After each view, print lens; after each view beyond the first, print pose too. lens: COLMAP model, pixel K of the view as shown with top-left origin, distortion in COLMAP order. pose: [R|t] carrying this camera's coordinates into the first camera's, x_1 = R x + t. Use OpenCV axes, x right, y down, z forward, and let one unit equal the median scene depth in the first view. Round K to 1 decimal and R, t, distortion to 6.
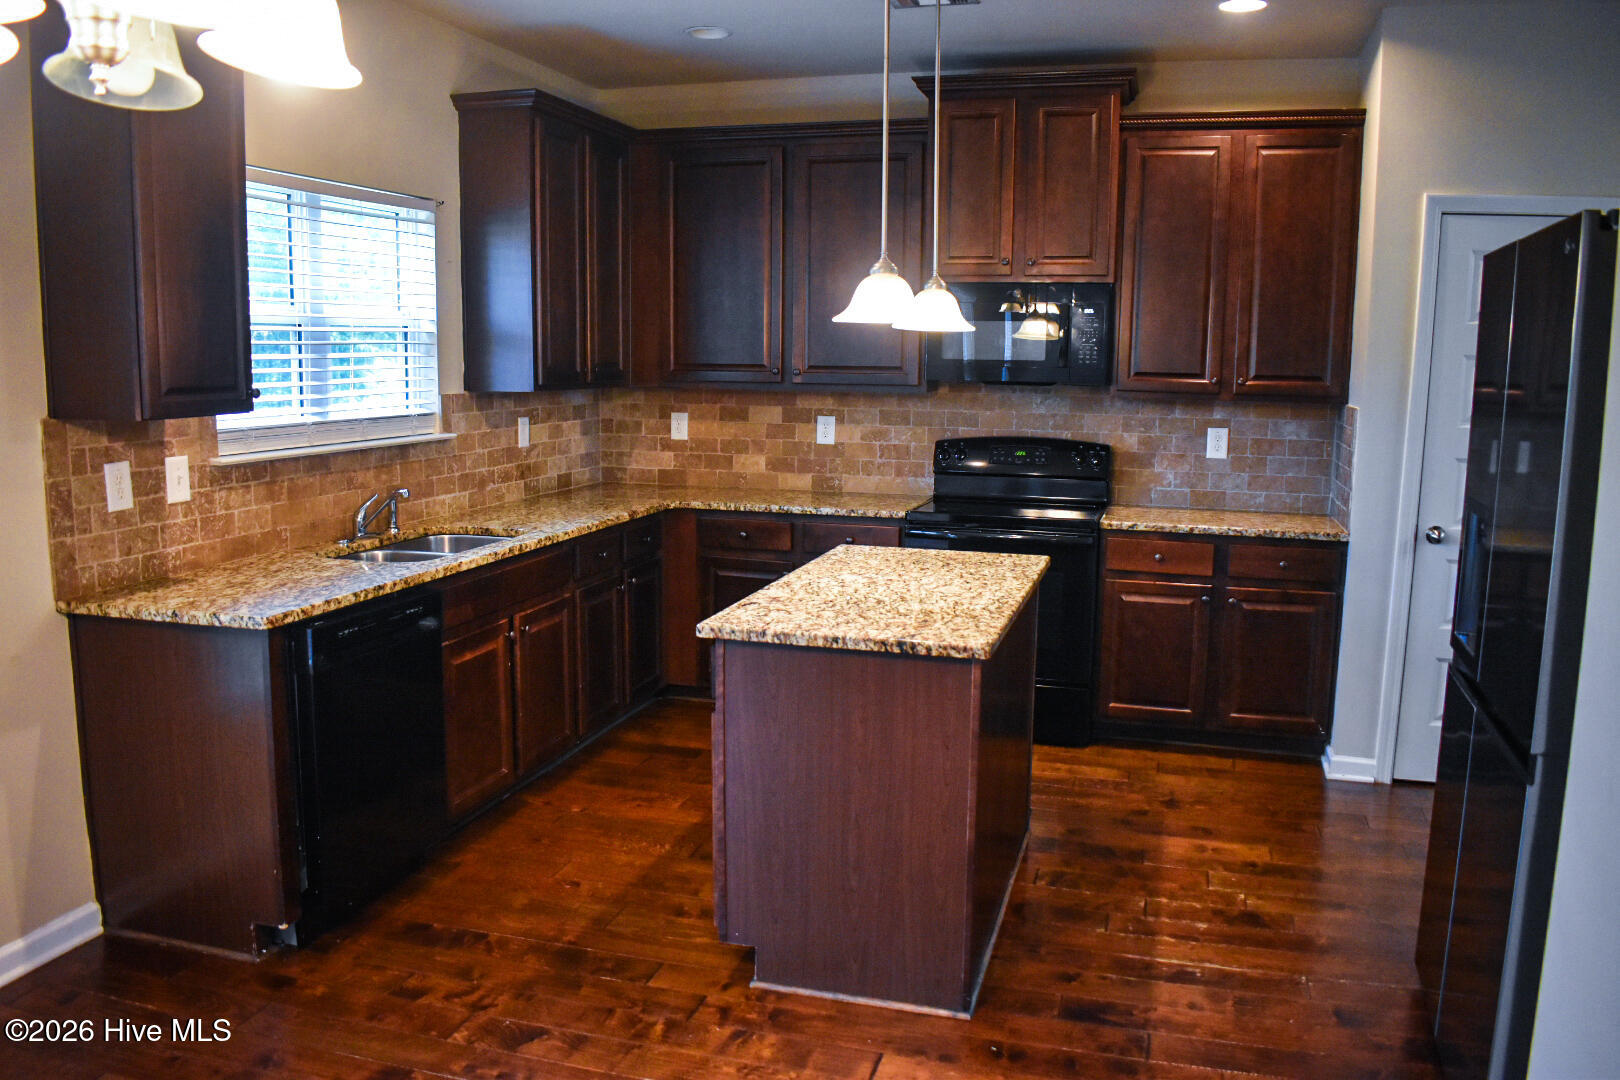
lens RADIAL K [[1268.9, 0, 795.3], [0, 1268.9, 541.1], [0, 0, 1]] dist [-0.092388, 0.004971]
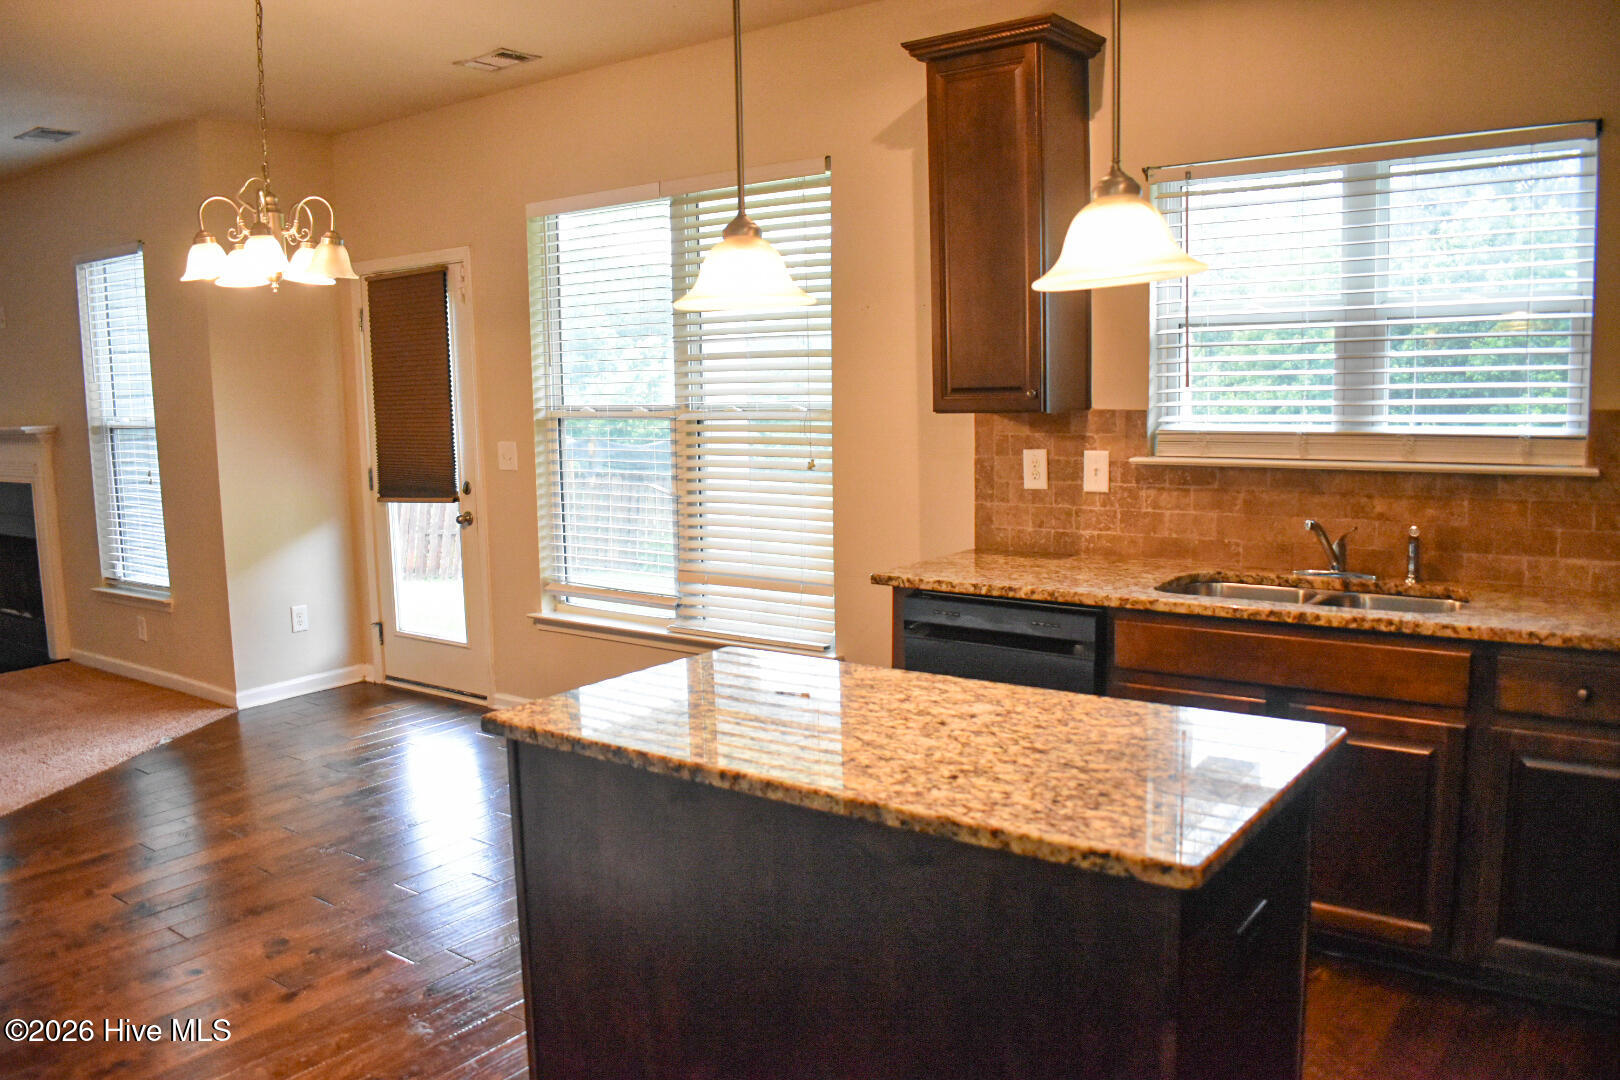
lens RADIAL K [[1268.9, 0, 809.0], [0, 1268.9, 535.5], [0, 0, 1]] dist [-0.092388, 0.004971]
pose [[-0.343327, 0.112979, -0.932396, 0.517451], [-0.117379, 0.979794, 0.161943, -0.116722], [0.931852, 0.165043, -0.323128, 0.906712]]
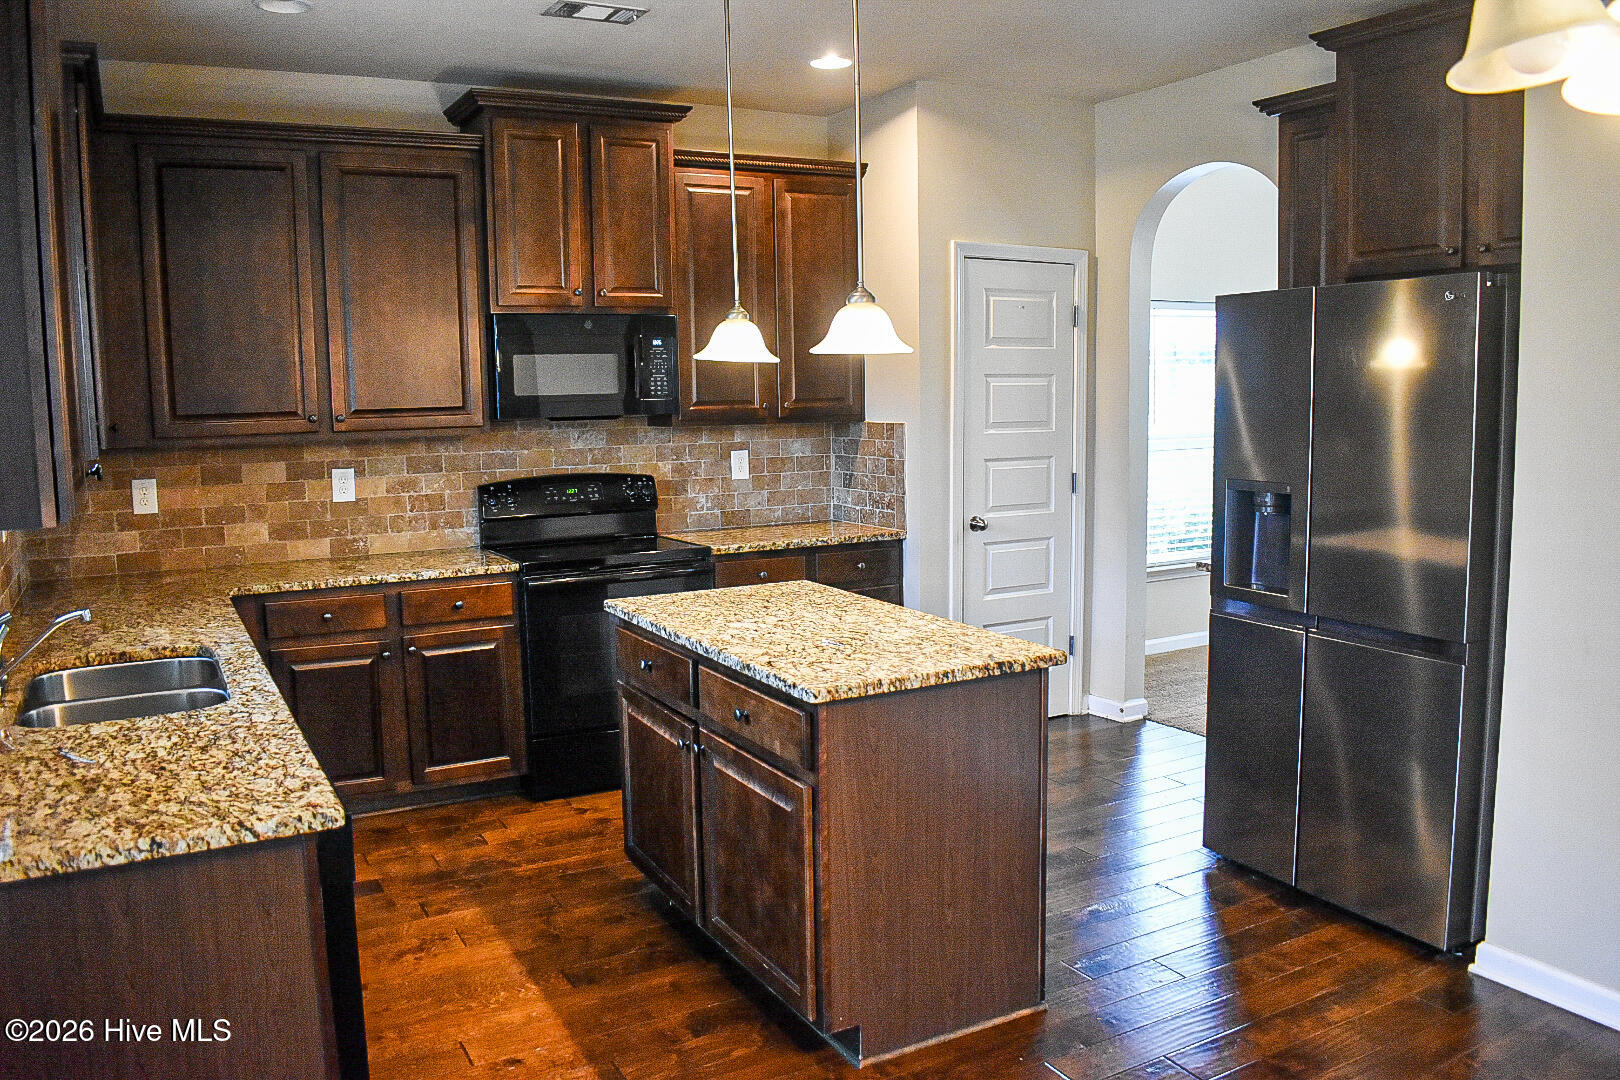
lens RADIAL K [[1268.9, 0, 802.5], [0, 1268.9, 538.4], [0, 0, 1]] dist [-0.092388, 0.004971]
pose [[0.703918, -0.108900, 0.701883, -0.536309], [0.130030, 0.991234, 0.023387, -0.047360], [-0.698277, 0.074803, 0.711908, 0.276911]]
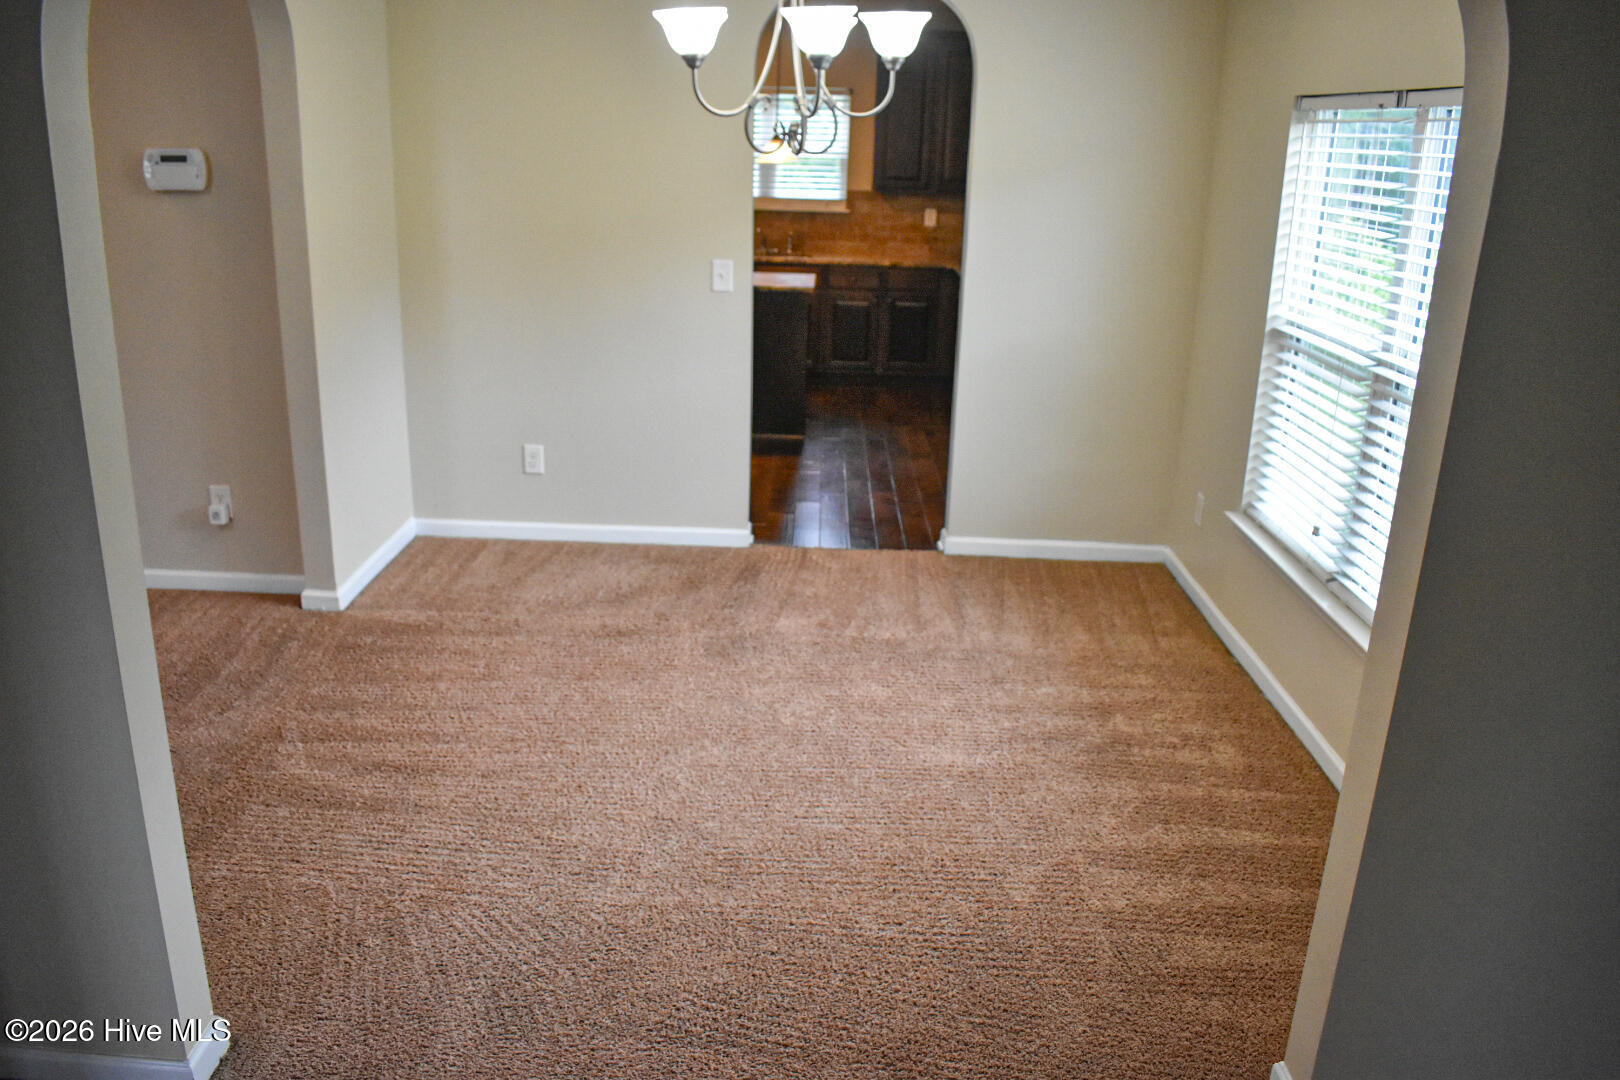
lens RADIAL K [[1268.9, 0, 808.9], [0, 1268.9, 539.2], [0, 0, 1]] dist [-0.092388, 0.004971]
pose [[0.286668, 0.296775, -0.910904, 1.823112], [-0.170980, 0.951393, 0.256157, -0.099416], [0.942649, 0.082314, 0.323477, 0.376486]]
